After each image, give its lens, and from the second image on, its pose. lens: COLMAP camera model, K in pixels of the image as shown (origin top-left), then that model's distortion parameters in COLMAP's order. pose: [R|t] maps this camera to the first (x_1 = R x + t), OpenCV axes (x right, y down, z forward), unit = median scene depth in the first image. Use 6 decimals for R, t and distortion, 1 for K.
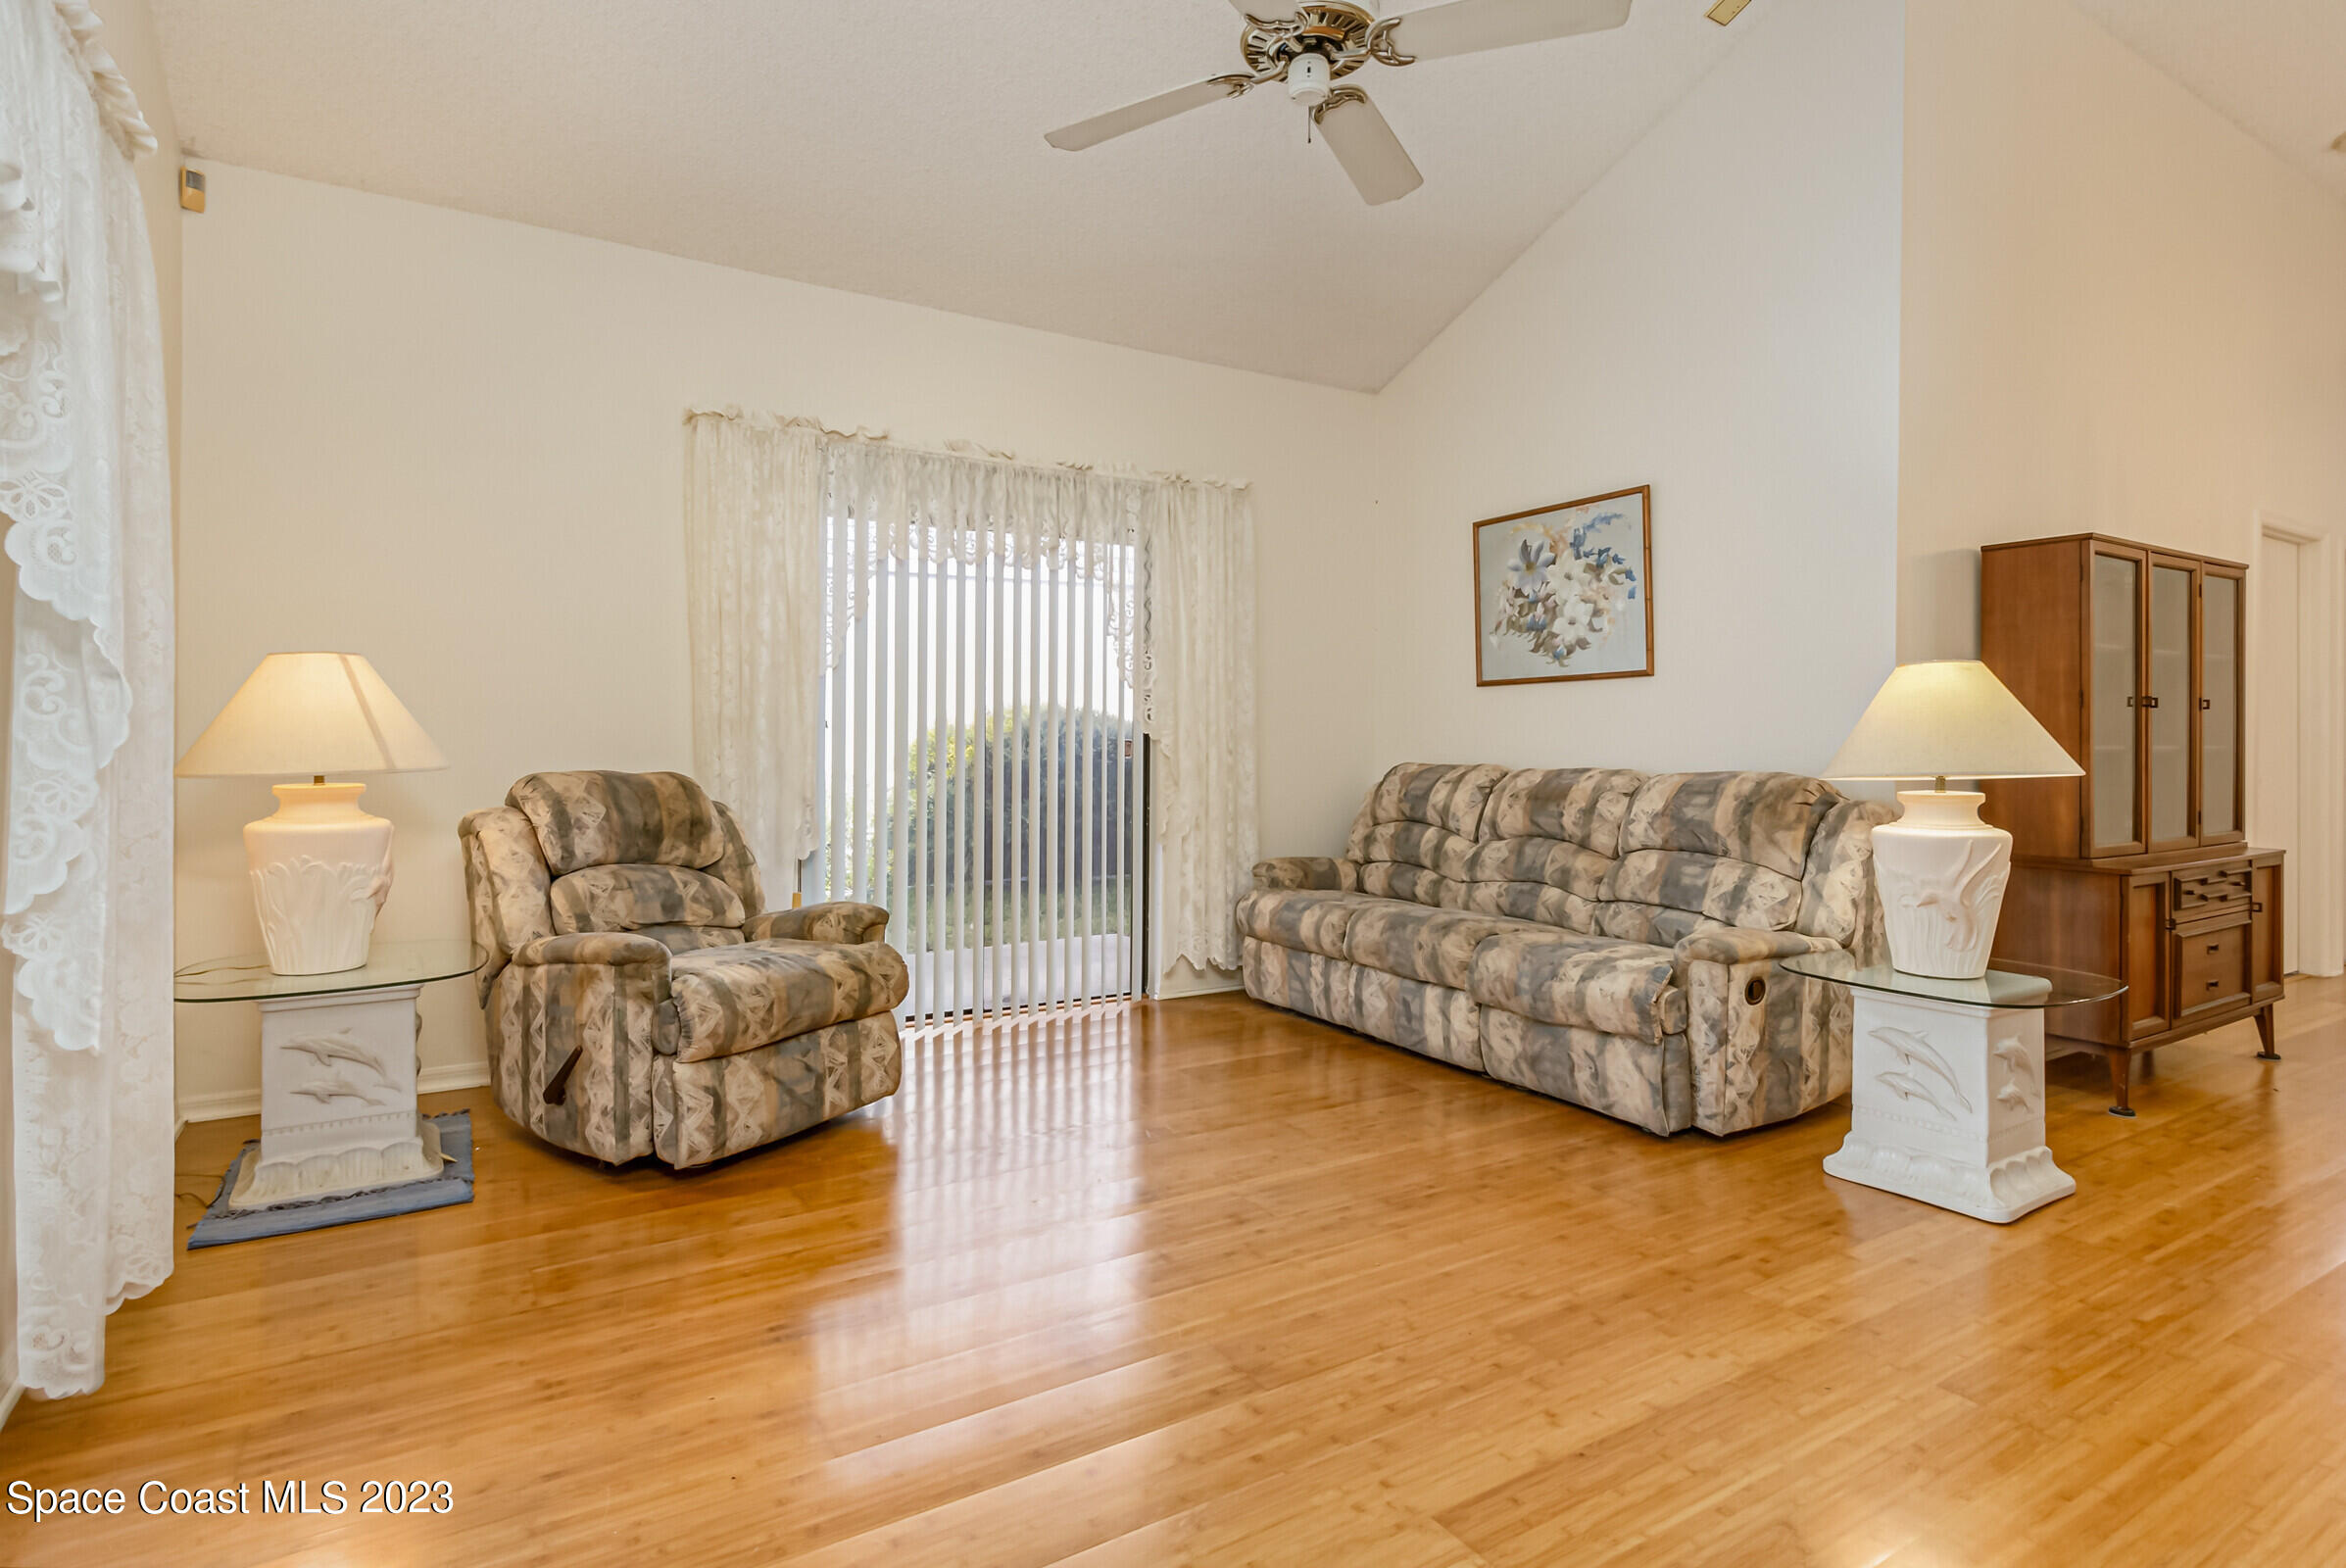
lens RADIAL K [[1172.0, 0, 1174.2], [0, 1172.0, 742.6], [0, 0, 1]] dist [-0.000129, -0.000811]
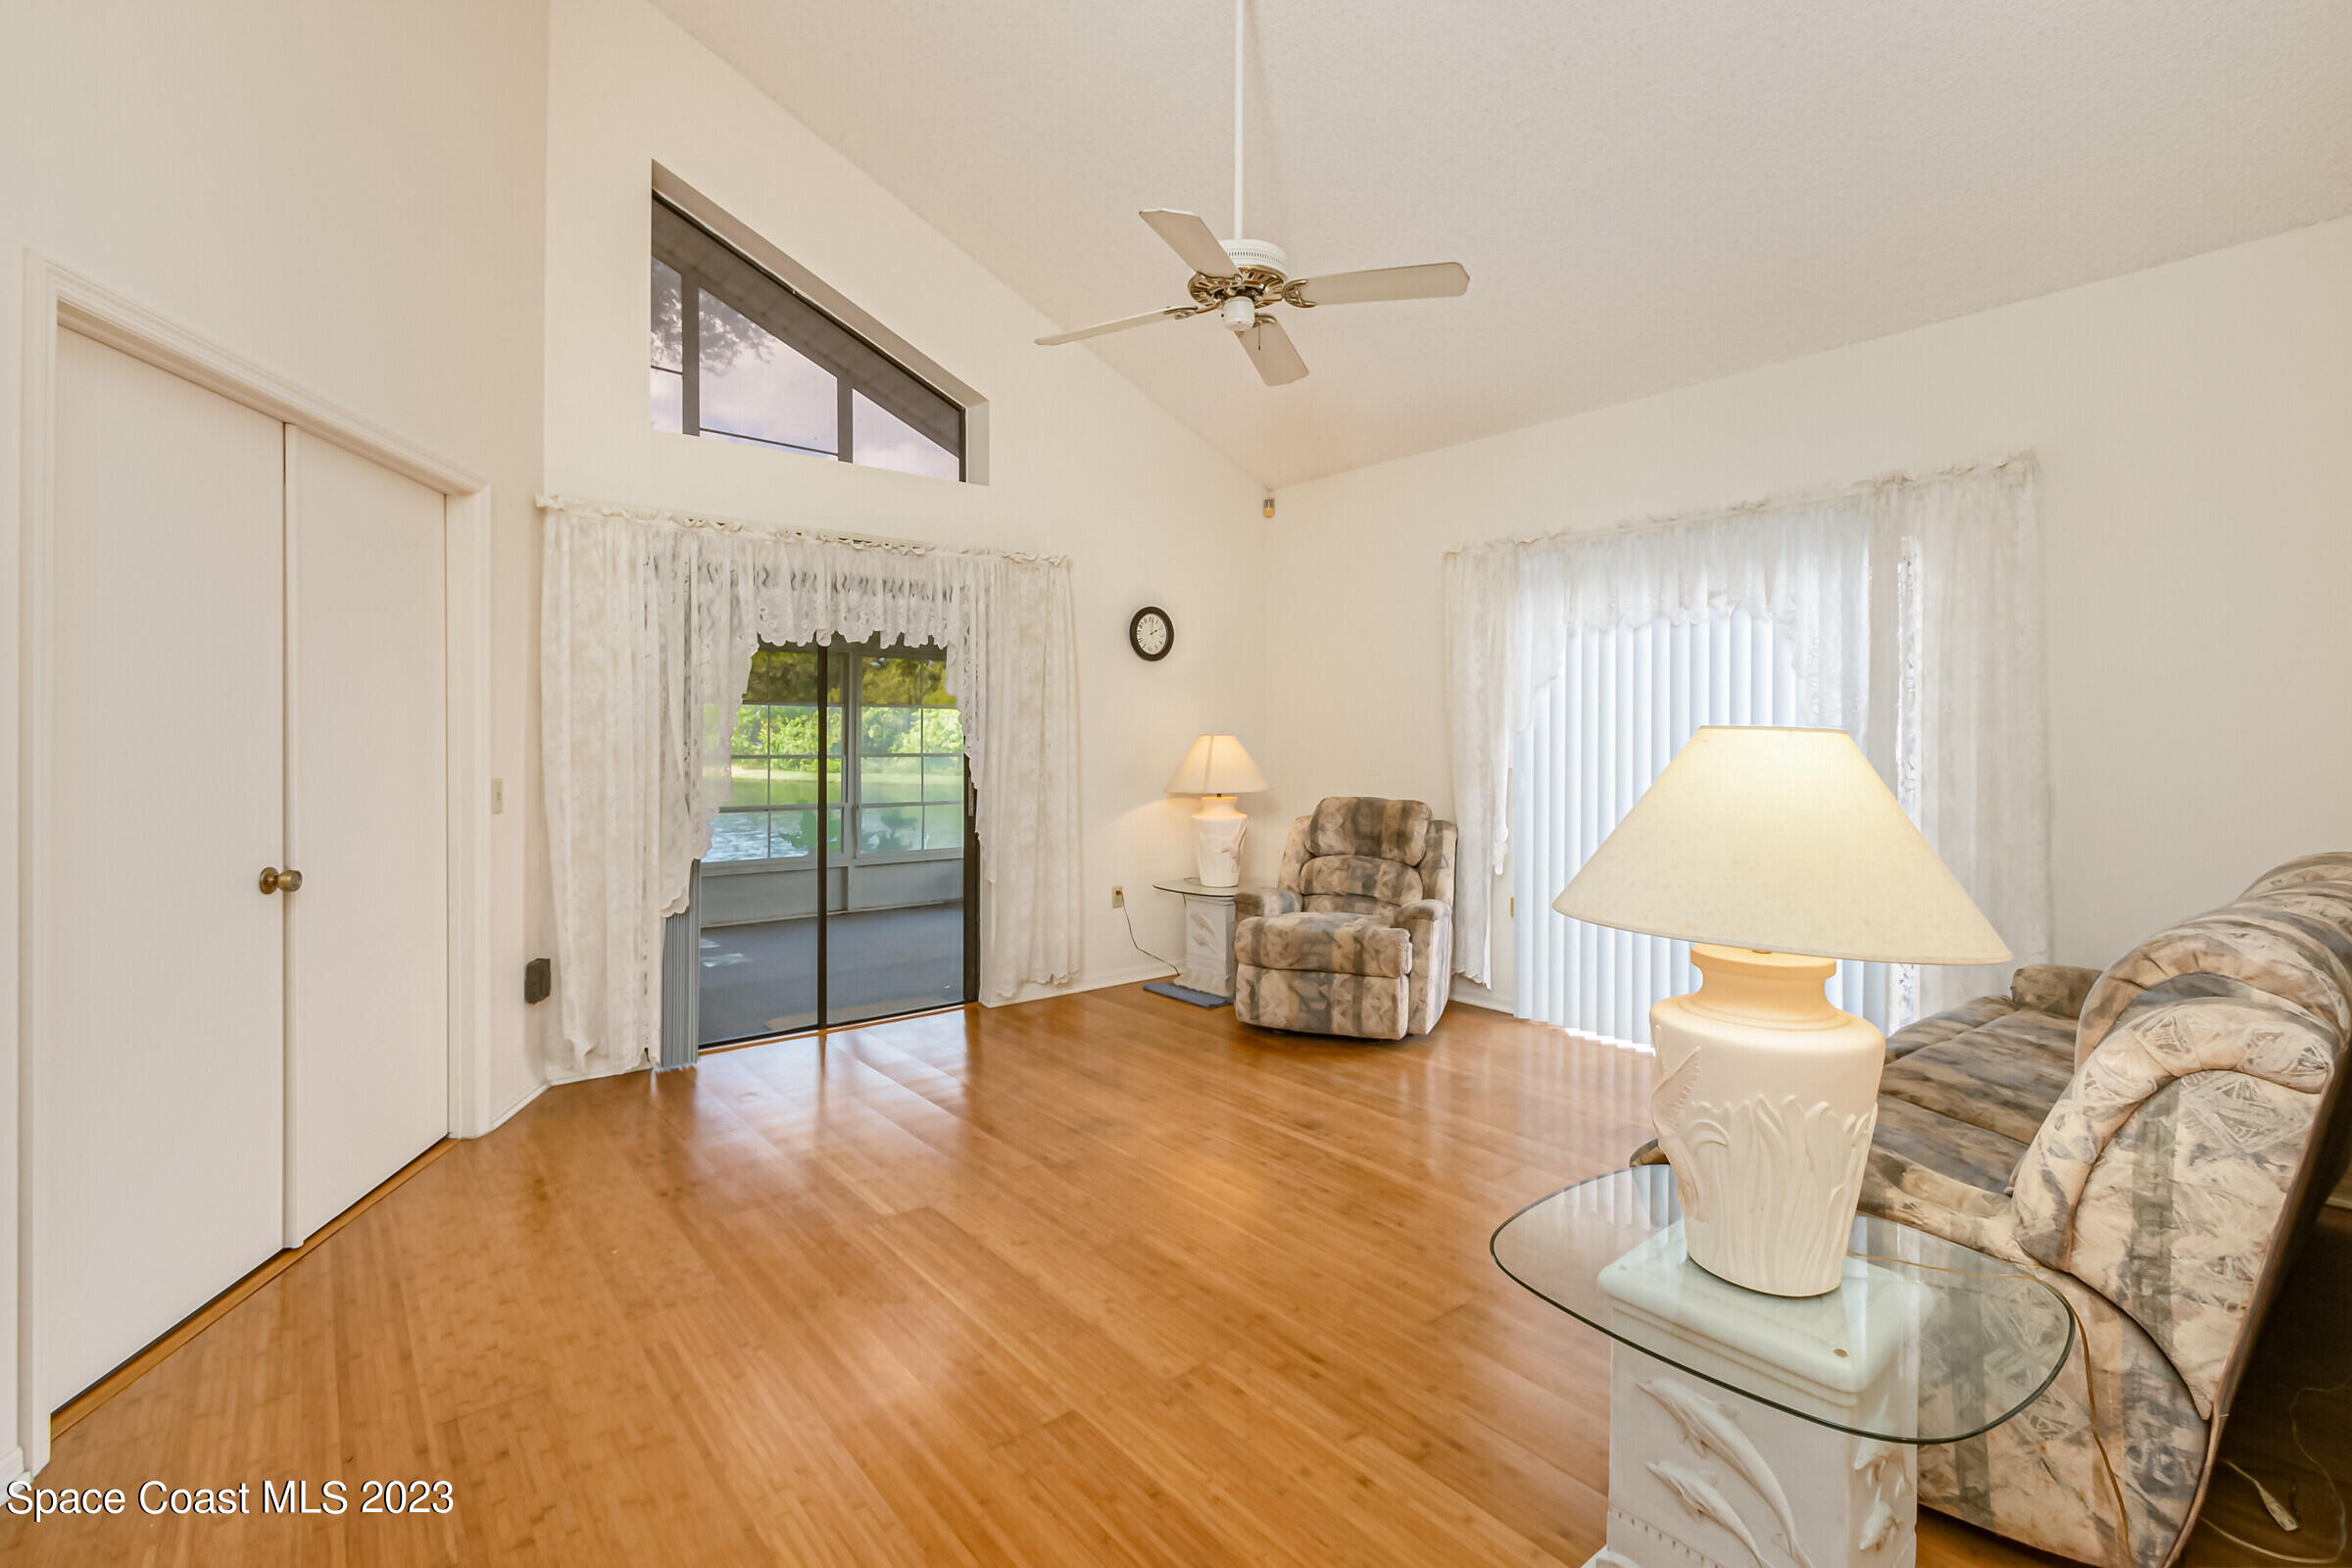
lens RADIAL K [[1073.1, 0, 1183.2], [0, 1073.1, 741.4], [0, 0, 1]] dist [0.000500, -0.000189]
pose [[0.141606, -0.002691, -0.989919, 0.857504], [-0.005909, 0.999976, -0.003563, -0.042048], [0.989905, 0.006354, 0.141587, 0.488777]]
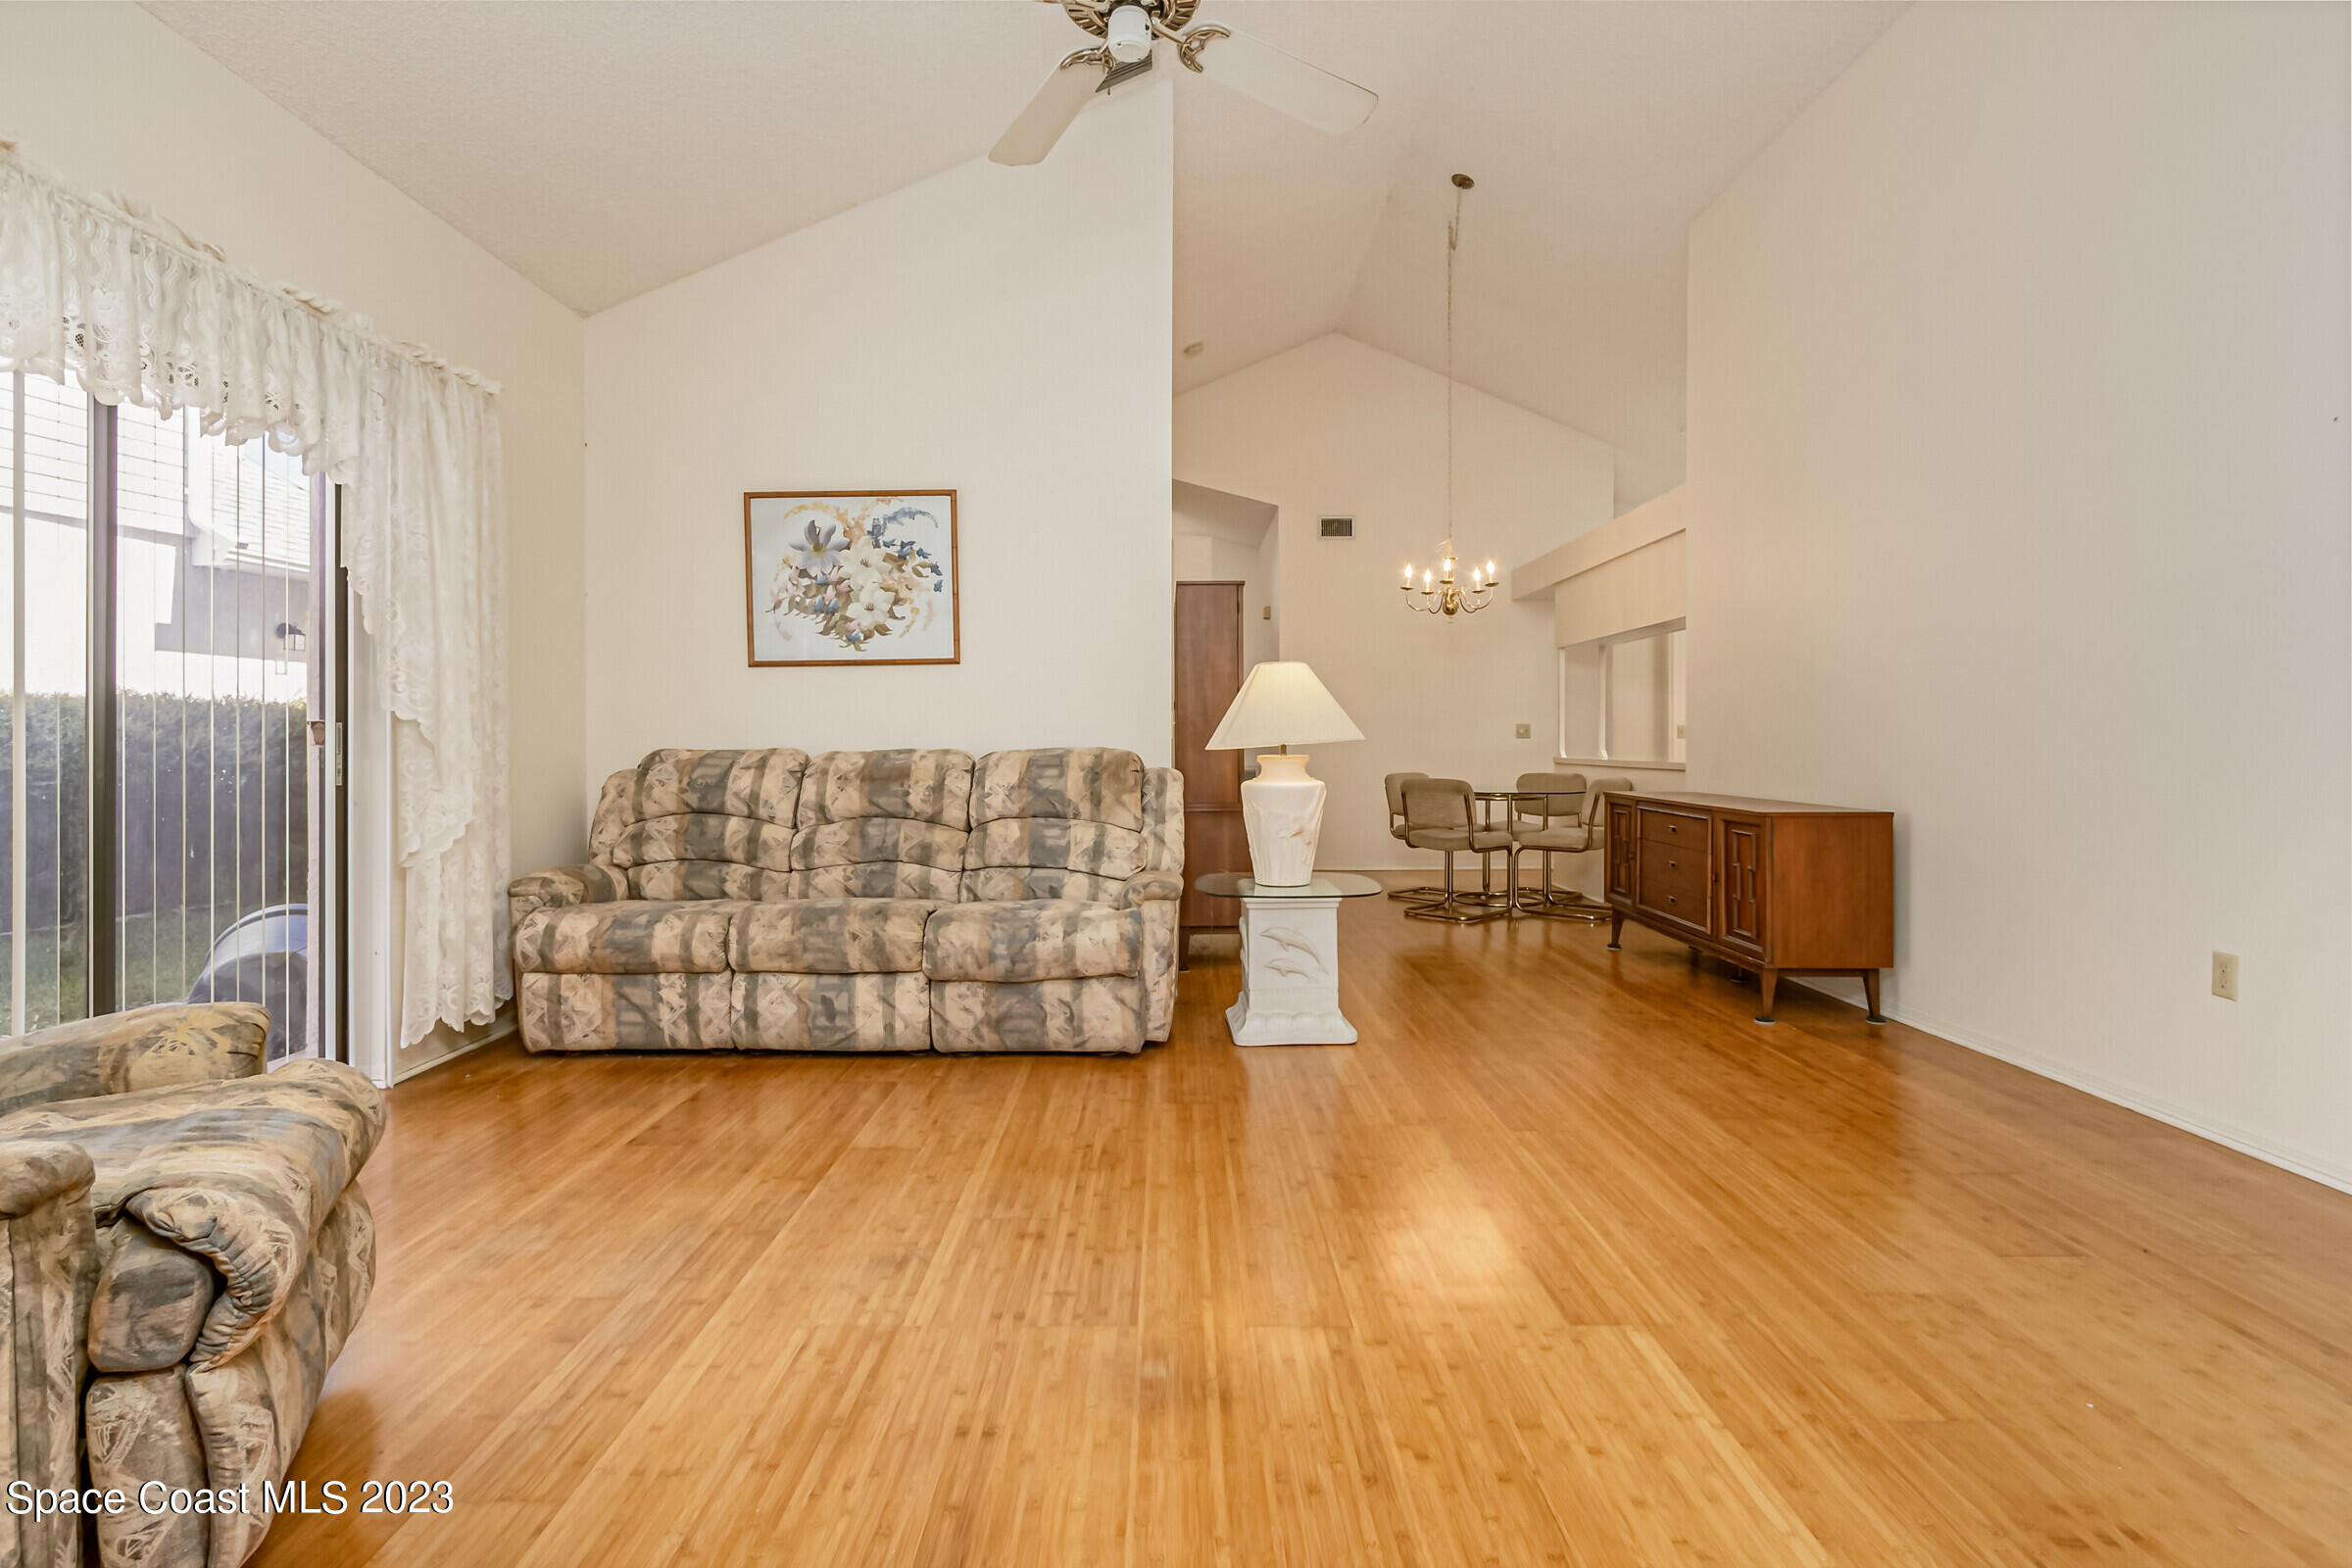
lens RADIAL K [[1123.2, 0, 1158.5], [0, 1123.2, 746.0], [0, 0, 1]] dist [-0.003748, -0.000902]
pose [[0.534212, -0.011835, 0.845268, -0.428654], [0.007585, 0.999929, 0.009207, 0.013293], [-0.845317, 0.001493, 0.534263, 0.309119]]
